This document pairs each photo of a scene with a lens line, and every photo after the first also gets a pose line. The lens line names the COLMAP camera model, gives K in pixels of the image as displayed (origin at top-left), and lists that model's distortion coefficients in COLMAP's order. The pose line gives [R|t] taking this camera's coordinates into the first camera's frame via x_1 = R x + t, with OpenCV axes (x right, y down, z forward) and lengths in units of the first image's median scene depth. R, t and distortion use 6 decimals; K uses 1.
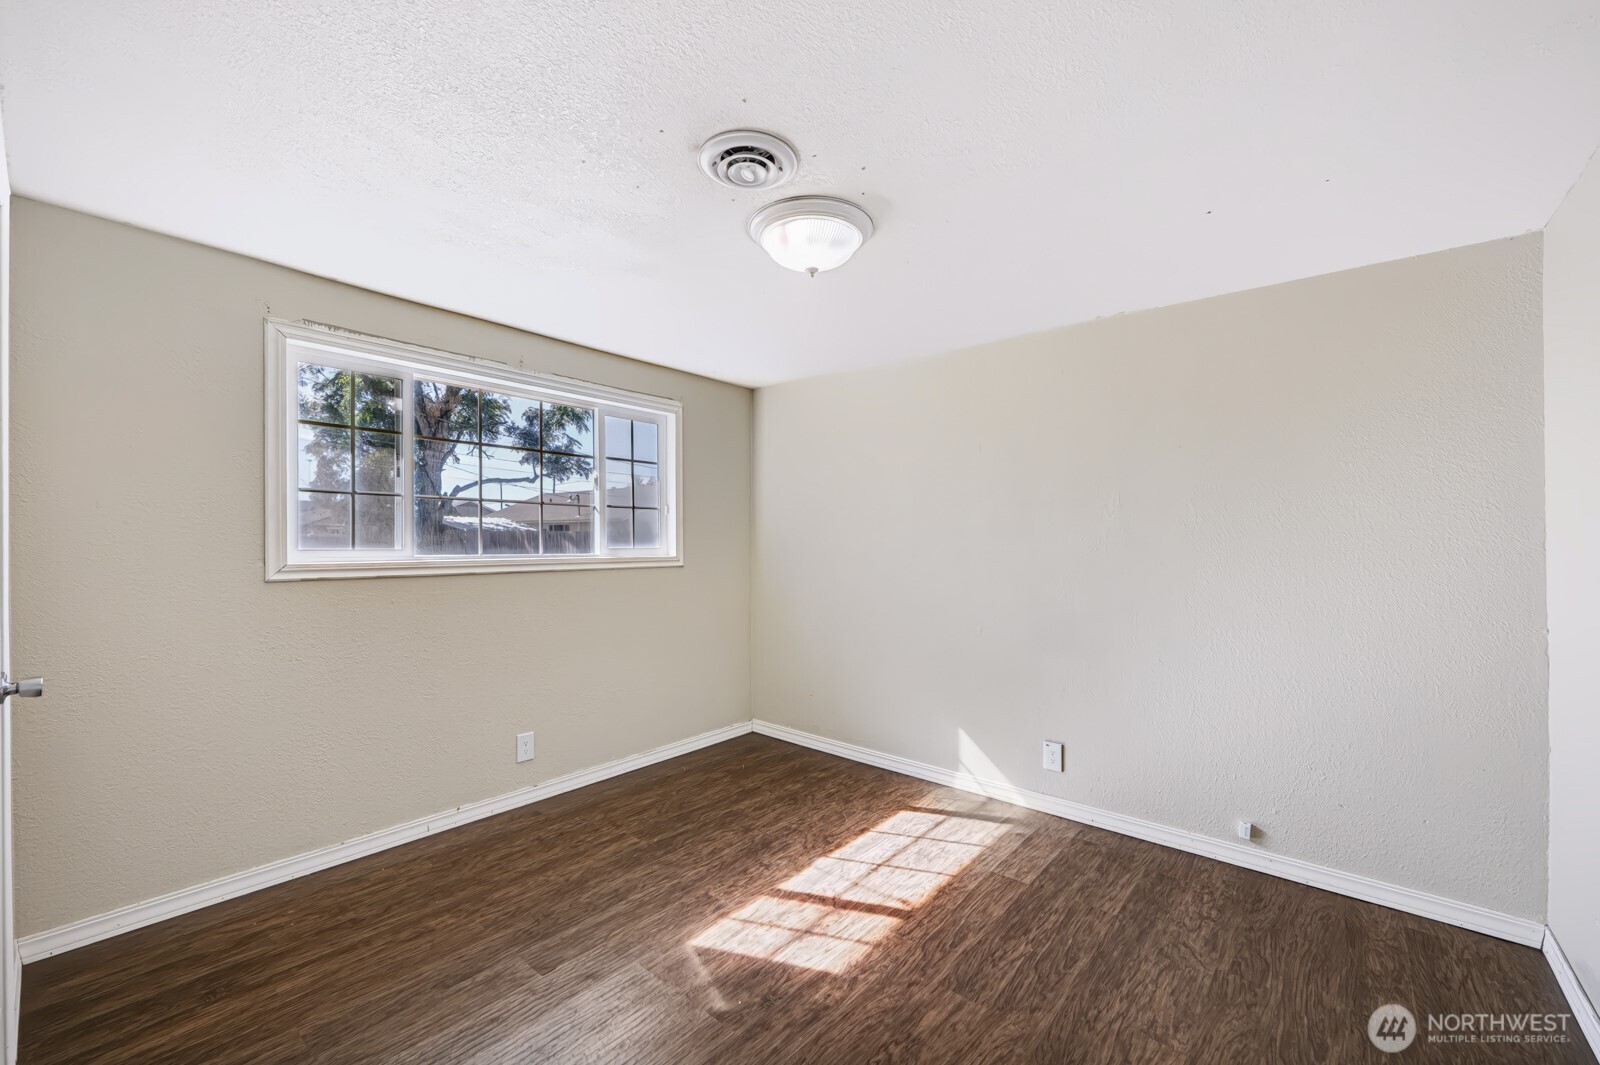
lens RADIAL K [[631.0, 0, 829.7], [0, 631.0, 530.7], [0, 0, 1]] dist [-0.001665, -0.001513]
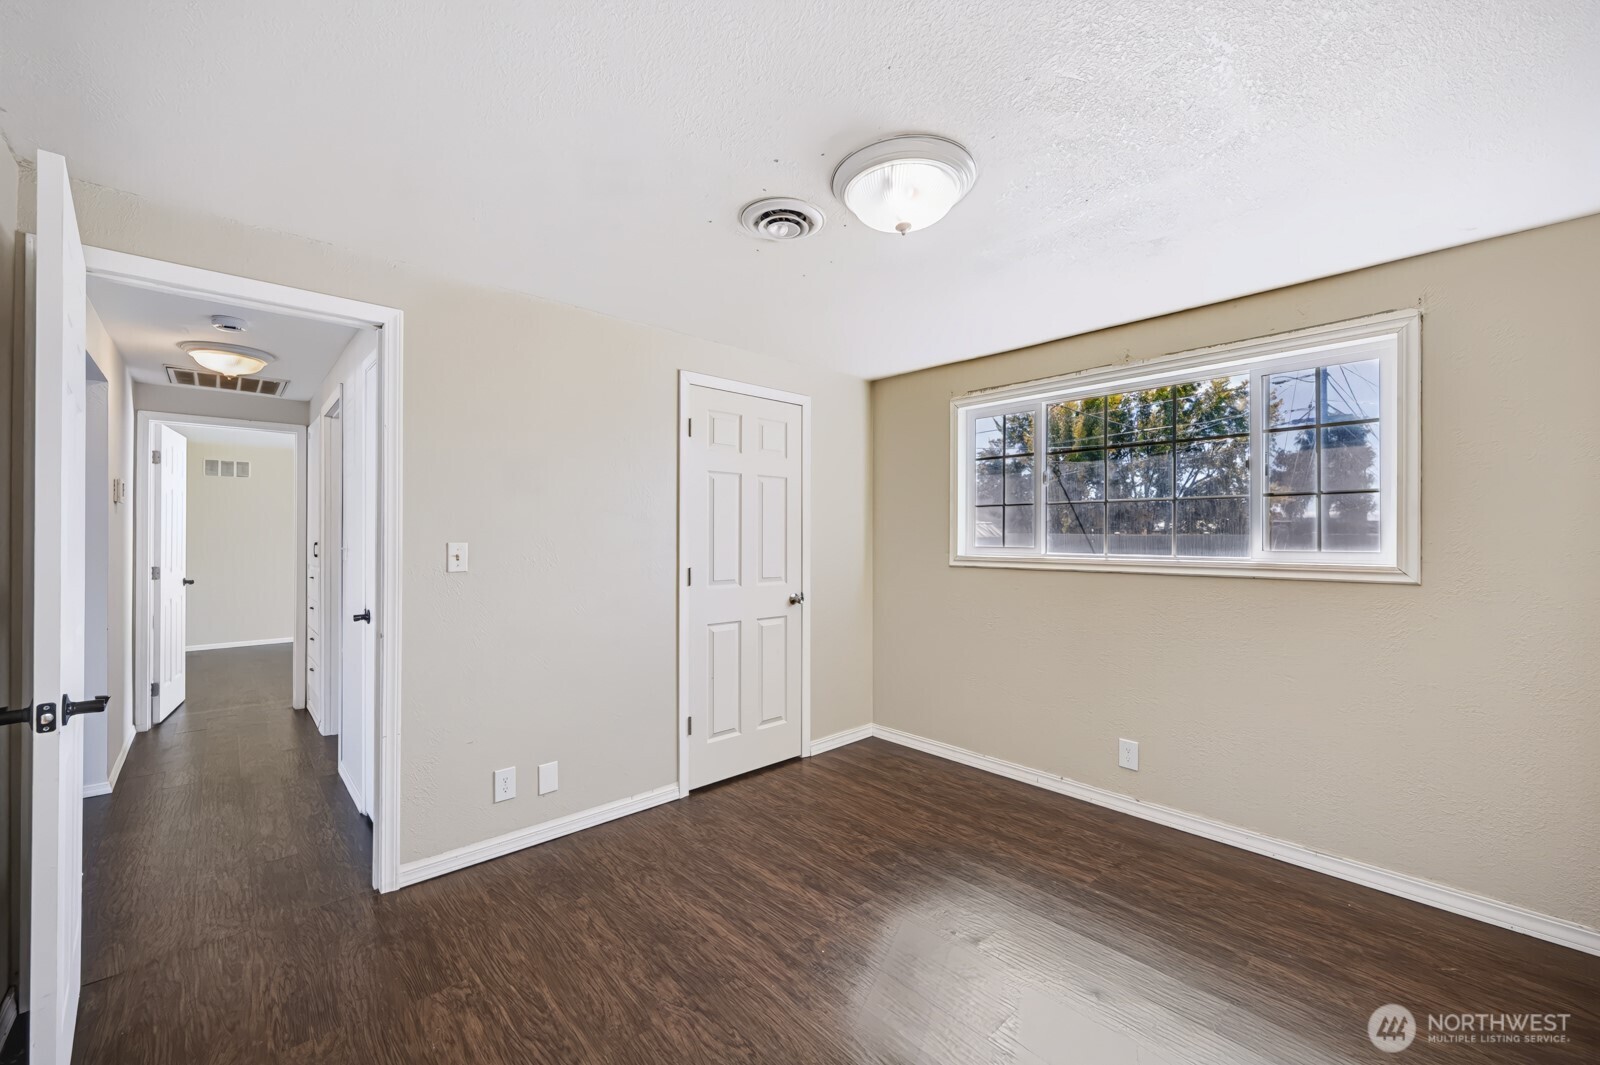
lens RADIAL K [[631.0, 0, 782.3], [0, 631.0, 529.1], [0, 0, 1]] dist [-0.001665, -0.001513]
pose [[-0.162899, -0.020955, -0.986420, 0.829677], [0.011169, 0.999671, -0.023081, 0.022316], [0.986580, -0.014777, -0.162611, 0.944266]]
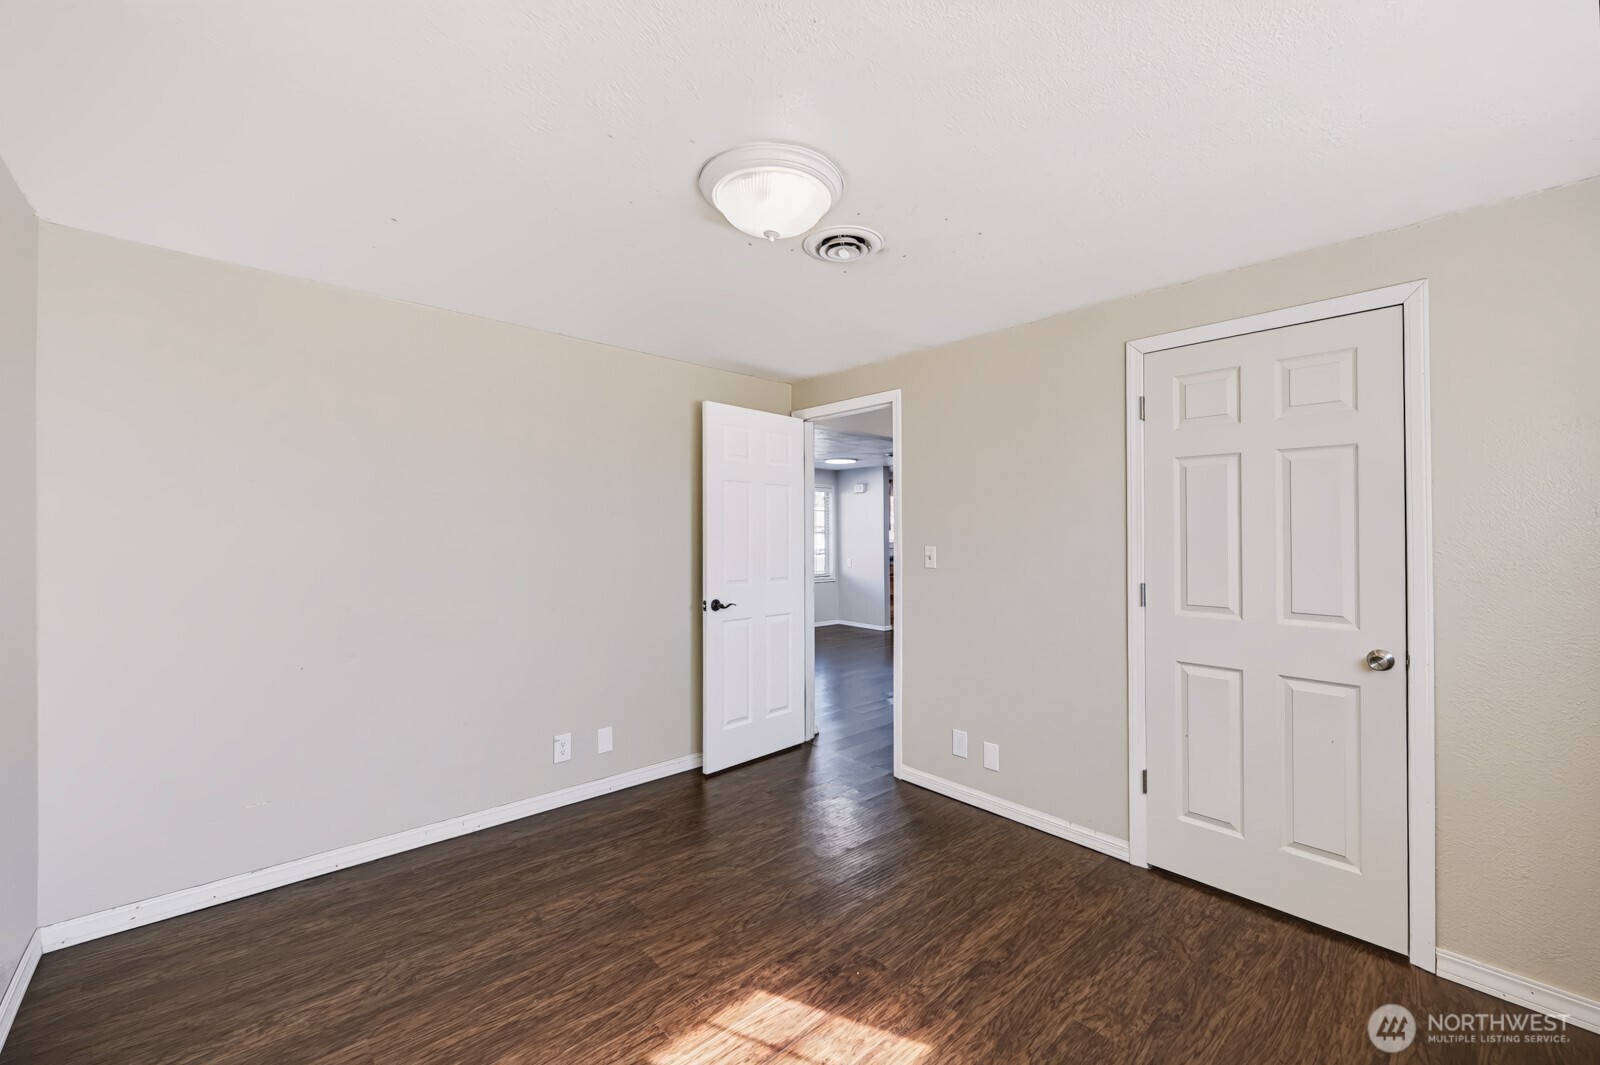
lens RADIAL K [[631.0, 0, 826.3], [0, 631.0, 531.1], [0, 0, 1]] dist [-0.001665, -0.001513]
pose [[-0.990486, -0.013237, 0.136976, -0.191358], [-0.016447, 0.999615, -0.022328, 0.013999], [-0.136628, -0.024368, -0.990323, 1.764566]]
